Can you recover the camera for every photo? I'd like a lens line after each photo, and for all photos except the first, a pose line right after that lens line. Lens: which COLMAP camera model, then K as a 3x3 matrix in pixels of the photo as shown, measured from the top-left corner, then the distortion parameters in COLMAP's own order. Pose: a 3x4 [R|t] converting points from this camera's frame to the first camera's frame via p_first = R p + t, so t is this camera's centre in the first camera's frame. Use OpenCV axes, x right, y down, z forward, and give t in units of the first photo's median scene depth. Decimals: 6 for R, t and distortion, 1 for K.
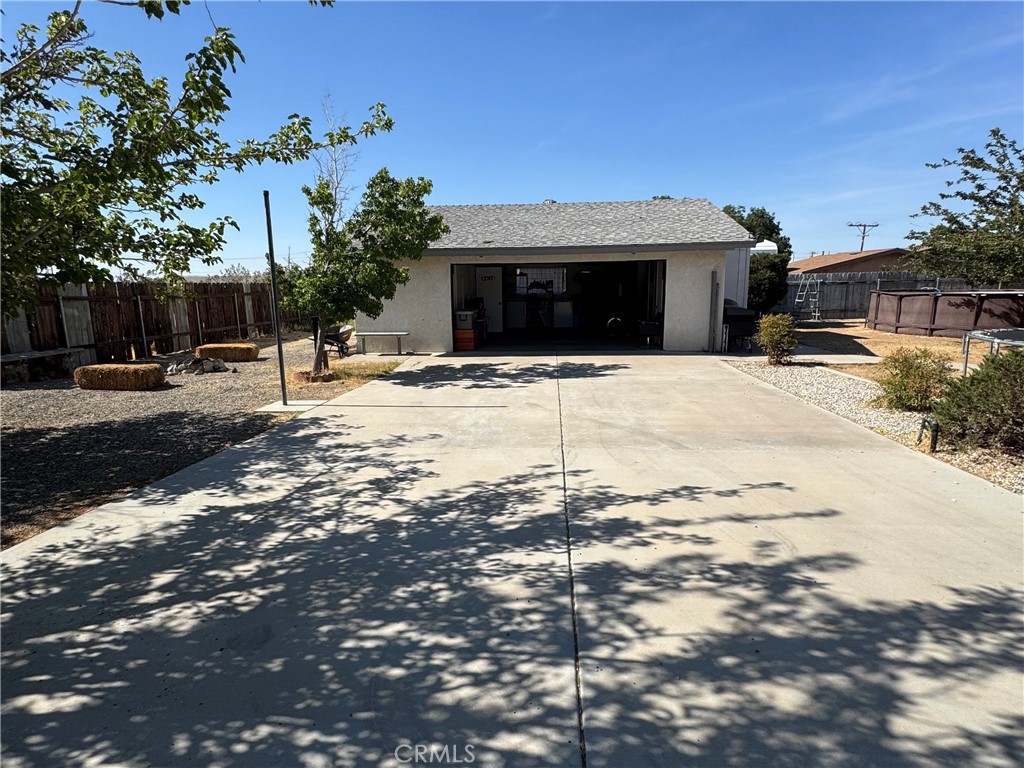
lens RADIAL K [[545.6, 0, 512.0], [0, 545.6, 384.0], [0, 0, 1]] dist [-0.001013, -0.000168]
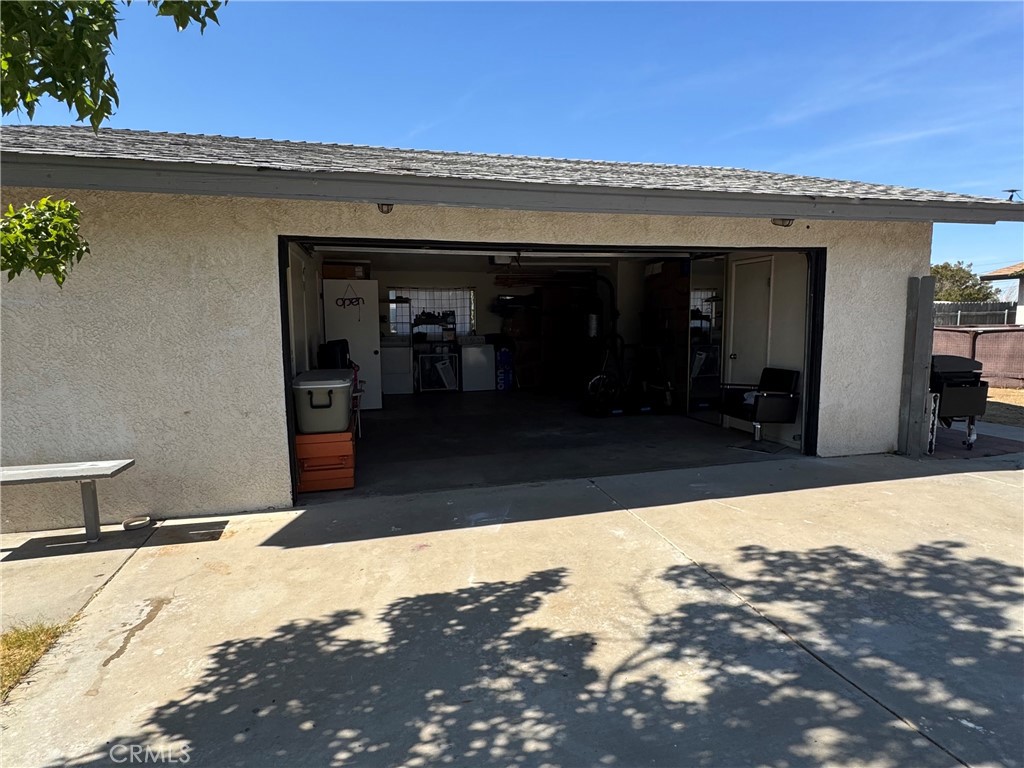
lens RADIAL K [[545.6, 0, 512.0], [0, 545.6, 384.0], [0, 0, 1]] dist [-0.001013, -0.000168]
pose [[0.945550, -0.034839, 0.323606, -0.086805], [0.059667, 0.995959, -0.067119, -0.101338], [-0.319960, 0.082773, 0.943808, 0.641281]]
